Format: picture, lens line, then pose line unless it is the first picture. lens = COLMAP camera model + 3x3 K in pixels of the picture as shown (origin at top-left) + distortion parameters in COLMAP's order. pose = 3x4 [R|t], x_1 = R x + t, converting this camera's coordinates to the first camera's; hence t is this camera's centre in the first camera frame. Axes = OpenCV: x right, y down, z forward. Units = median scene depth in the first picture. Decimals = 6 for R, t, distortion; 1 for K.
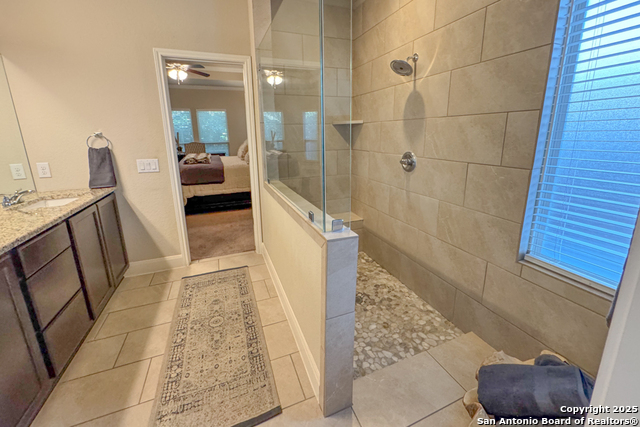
lens RADIAL K [[262.6, 0, 319.5], [0, 262.6, 178.6], [0, 0, 1]] dist [-0.000487, 0.000046]
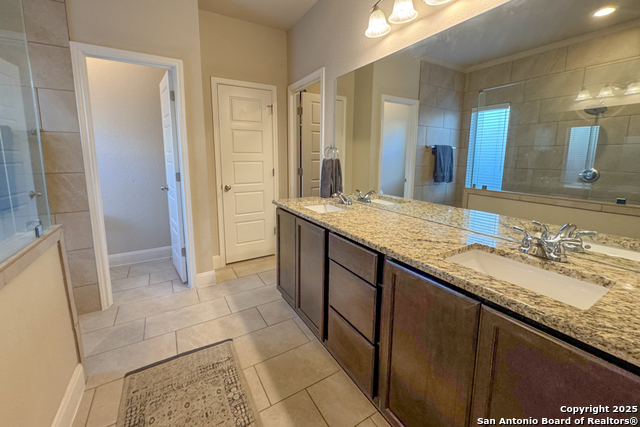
lens RADIAL K [[257.7, 0, 320.4], [0, 257.7, 202.9], [0, 0, 1]] dist [-0.001277, 0.000152]
pose [[-0.986209, 0.041150, -0.160310, -0.542673], [-0.018258, 0.935639, 0.352485, -0.171740], [0.164497, 0.350550, -0.921984, 1.226919]]
